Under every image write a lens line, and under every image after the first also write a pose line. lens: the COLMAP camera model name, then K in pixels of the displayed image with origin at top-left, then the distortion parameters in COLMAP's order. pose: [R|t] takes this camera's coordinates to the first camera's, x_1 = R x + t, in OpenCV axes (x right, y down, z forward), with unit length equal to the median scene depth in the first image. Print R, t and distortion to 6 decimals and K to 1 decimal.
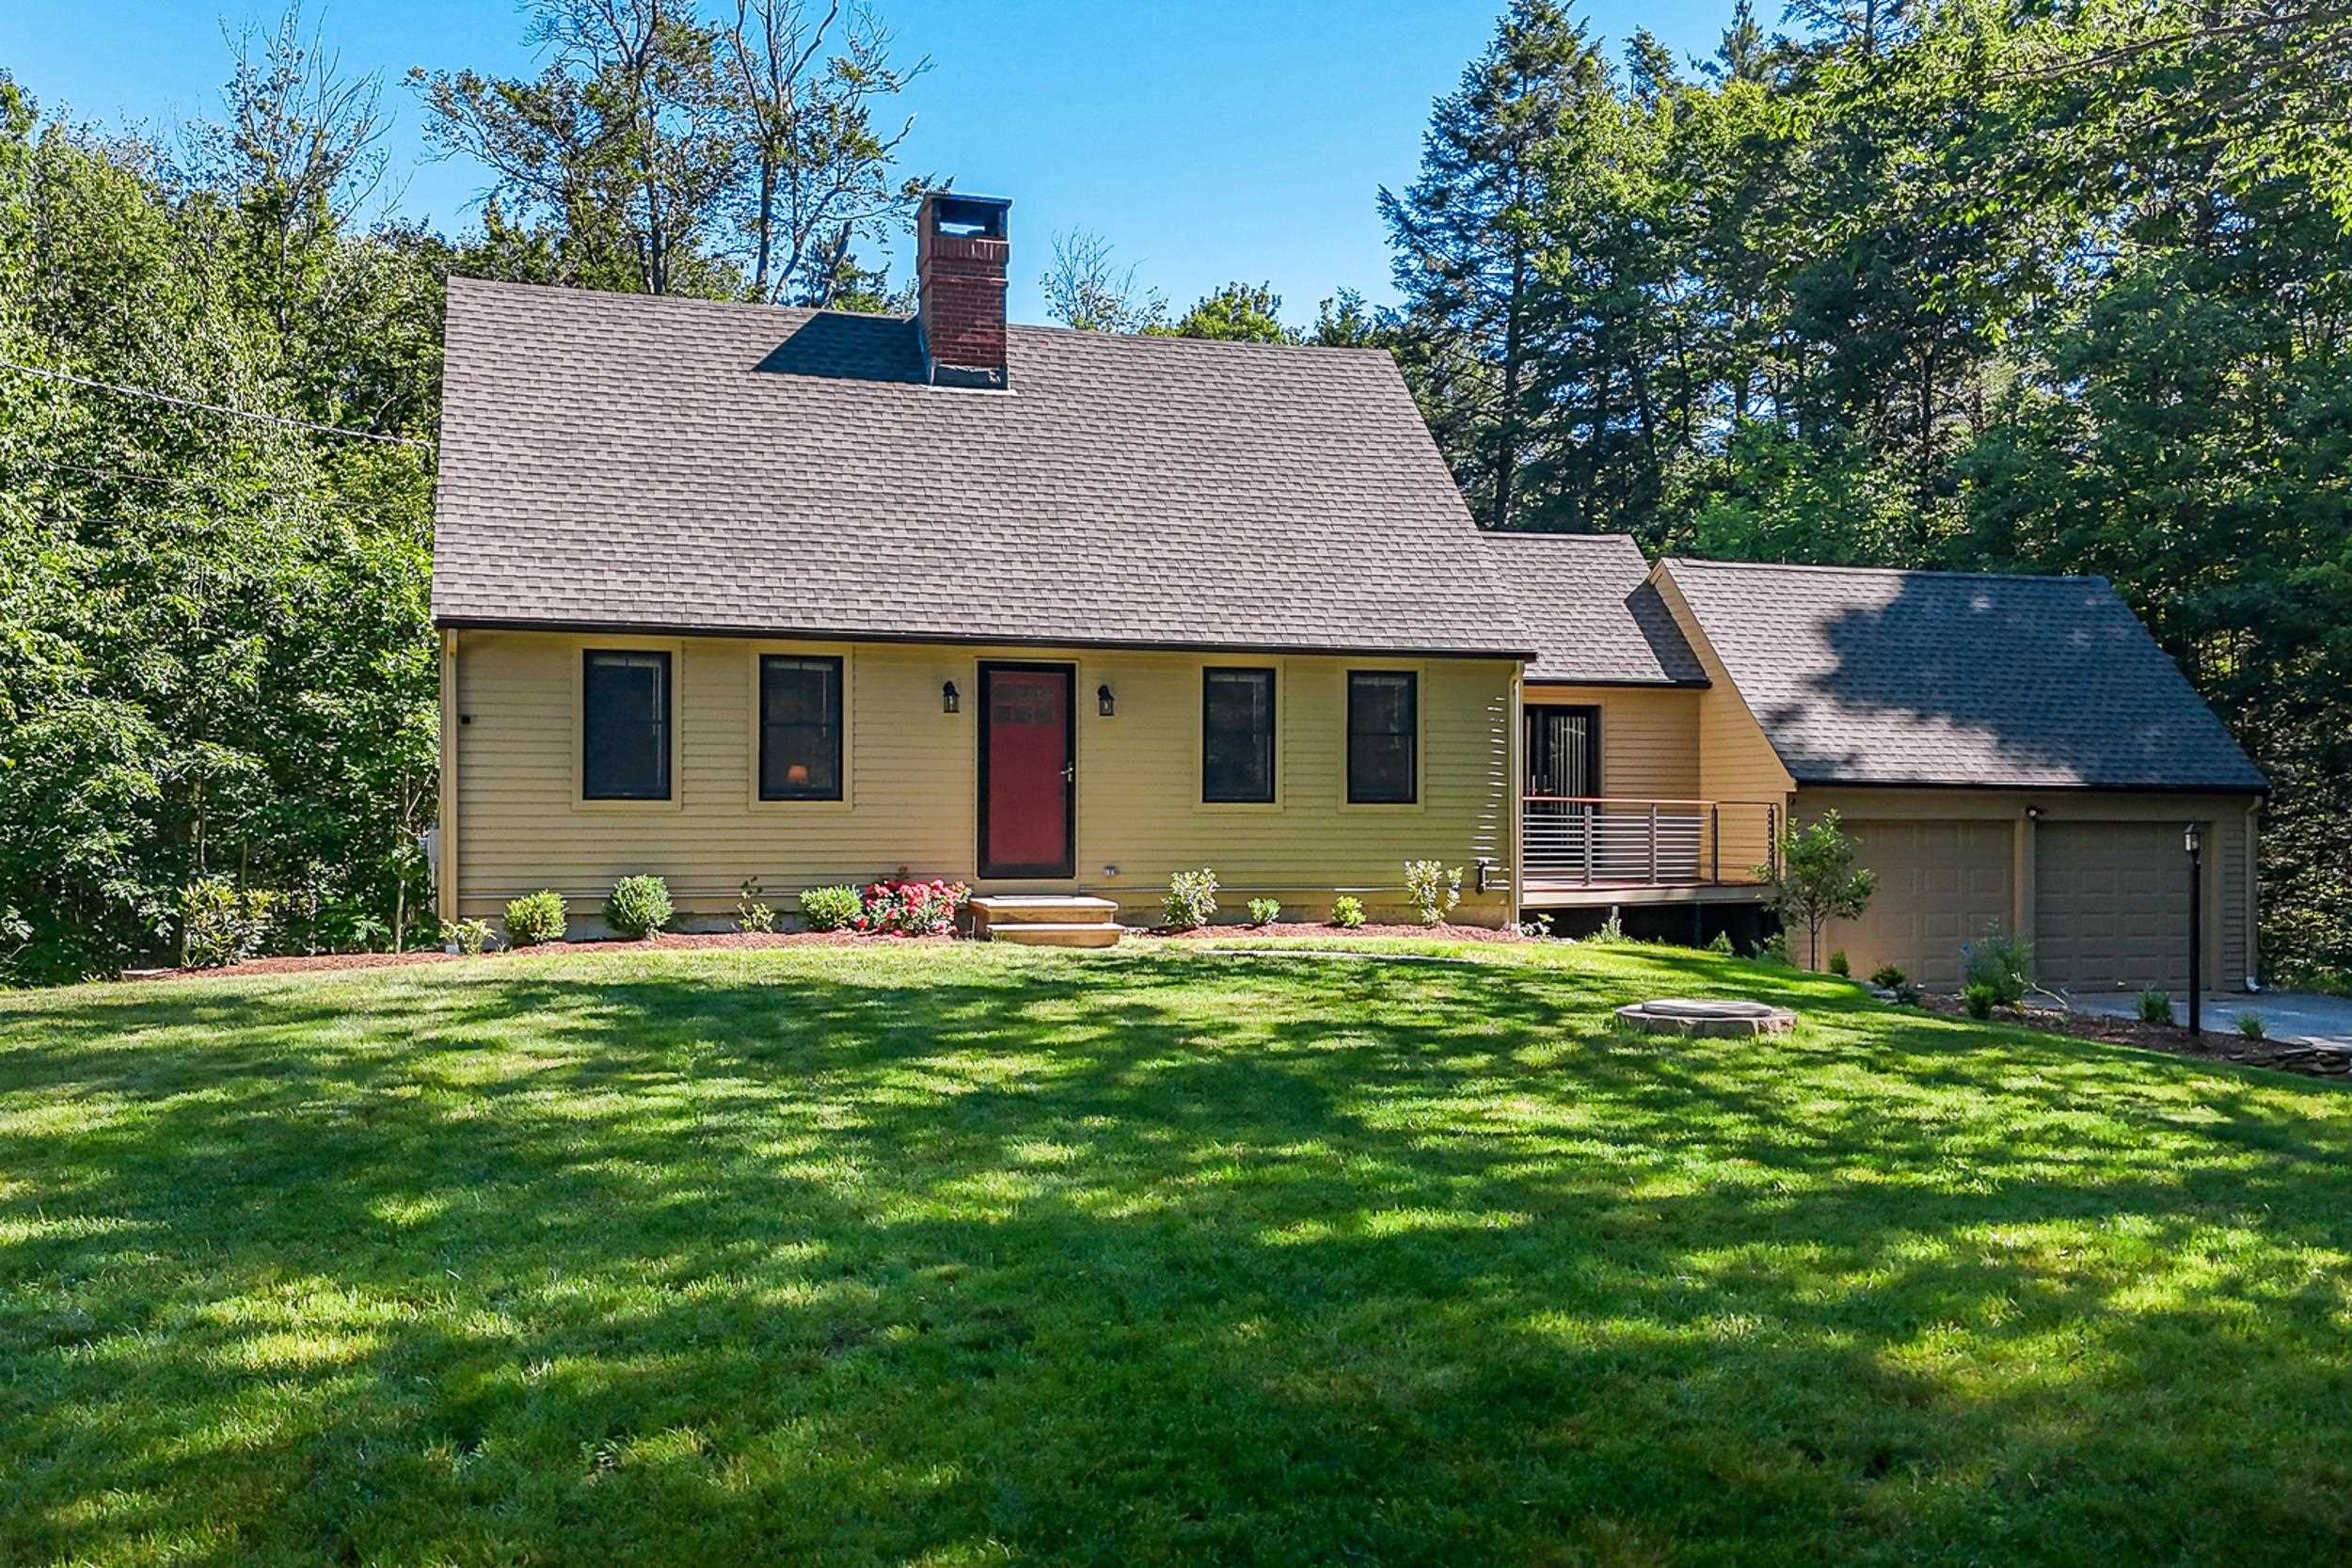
lens RADIAL K [[1835.9, 0, 1156.6], [0, 1835.9, 793.5], [0, 0, 1]] dist [0.086668, -0.100353]
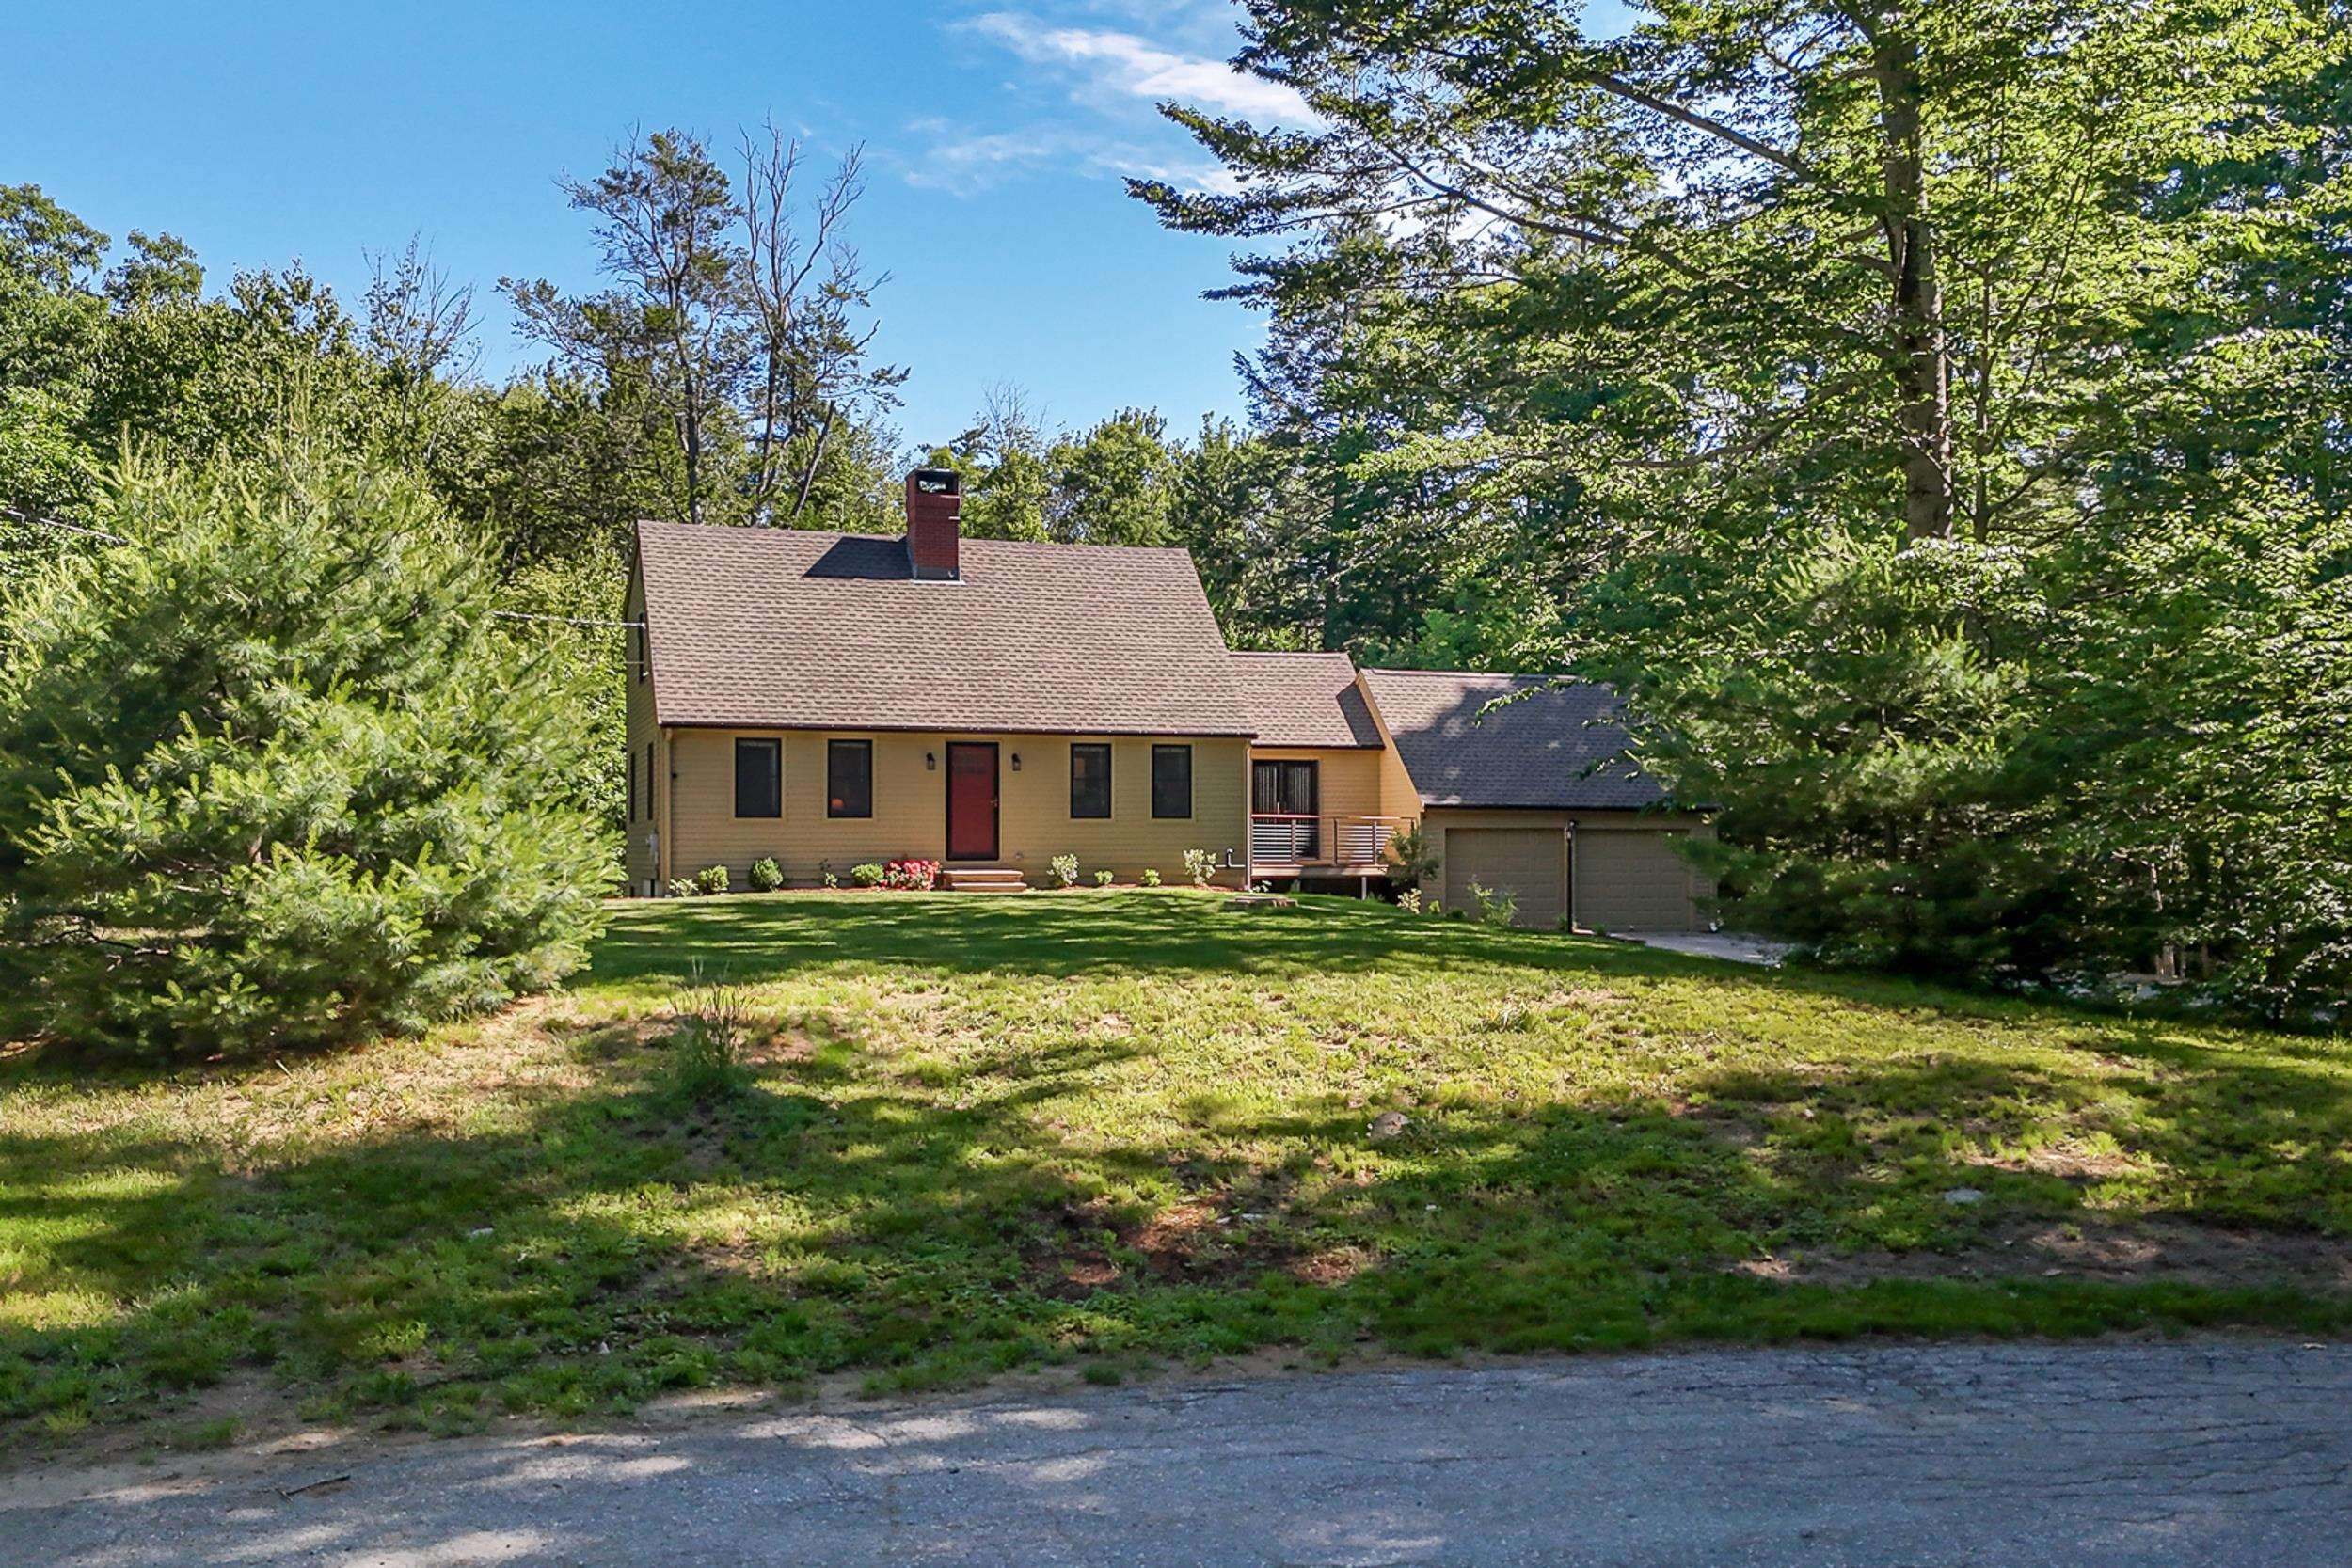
lens RADIAL K [[1798.7, 0, 1176.0], [0, 1798.7, 784.0], [0, 0, 1]] dist [0.062982, -0.042301]
pose [[0.998689, -0.004401, 0.051003, 0.035182], [0.005462, 0.999771, -0.020694, 0.007502], [-0.050901, 0.020946, 0.998484, -0.697352]]
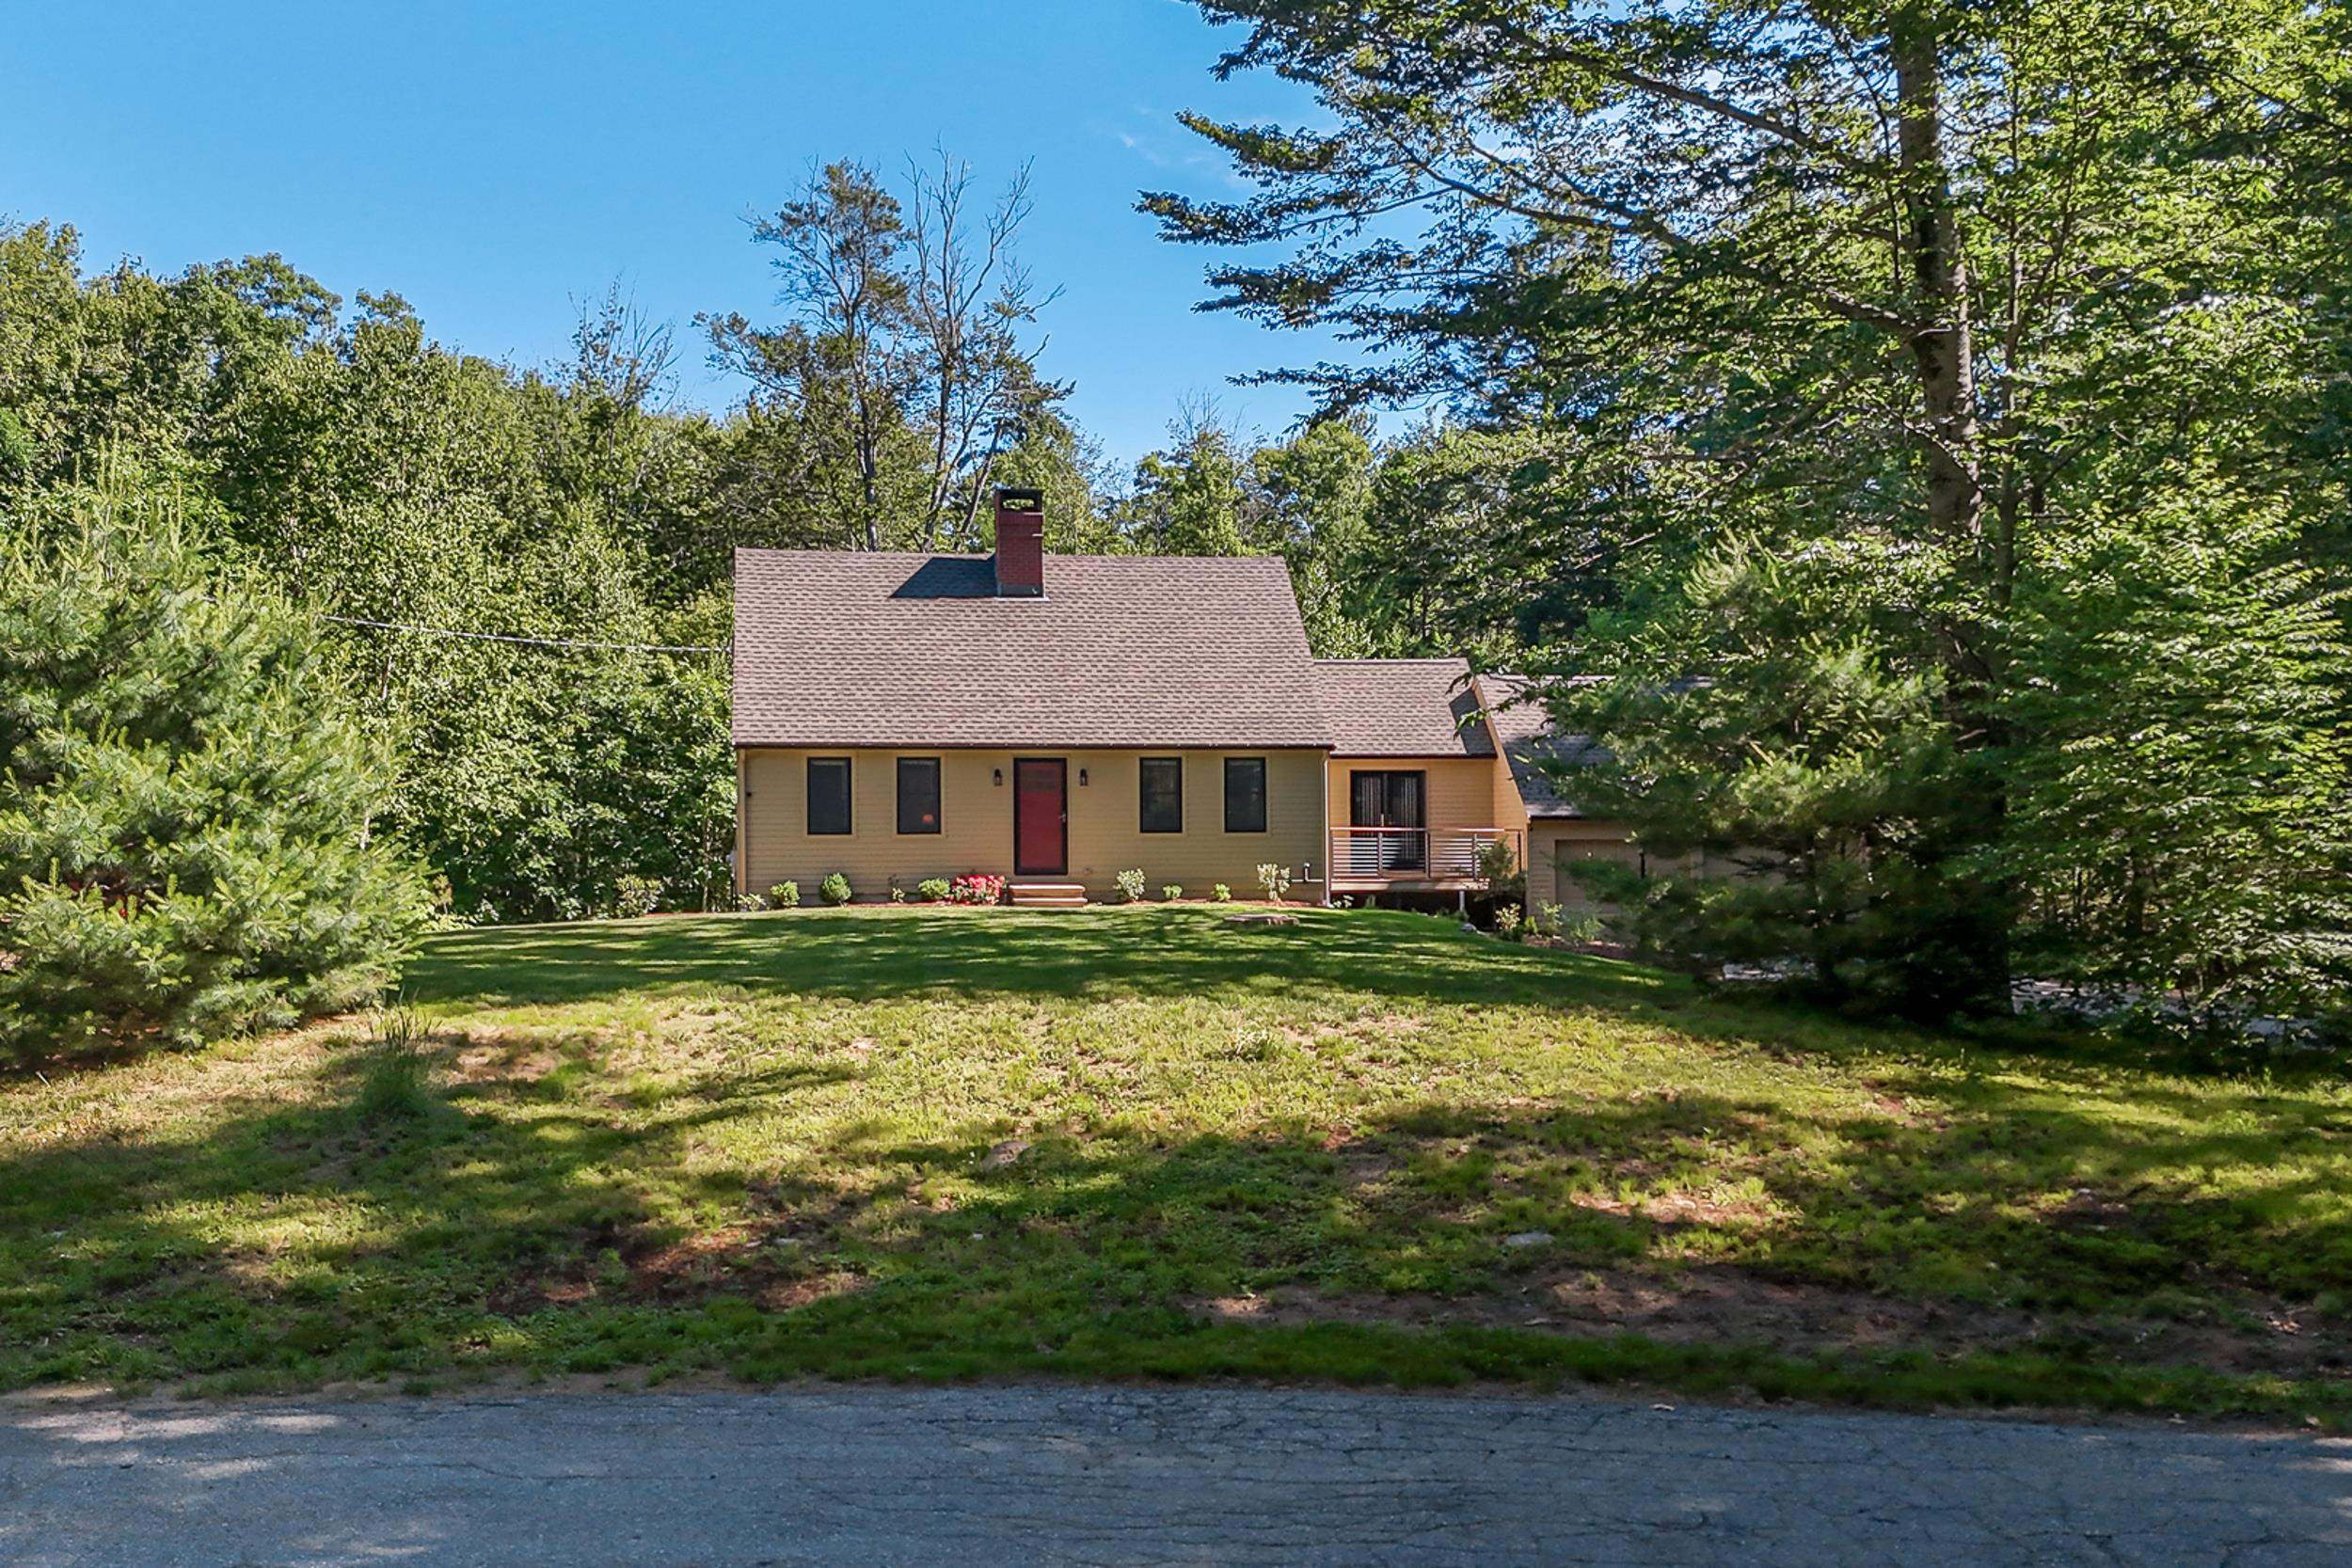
lens RADIAL K [[1835.9, 0, 1156.6], [0, 1835.9, 793.5], [0, 0, 1]] dist [0.086668, -0.100353]
pose [[0.992041, -0.013200, -0.125224, 0.241458], [0.010872, 0.999755, -0.019254, 0.000958], [0.125448, 0.017740, 0.991942, -0.709881]]
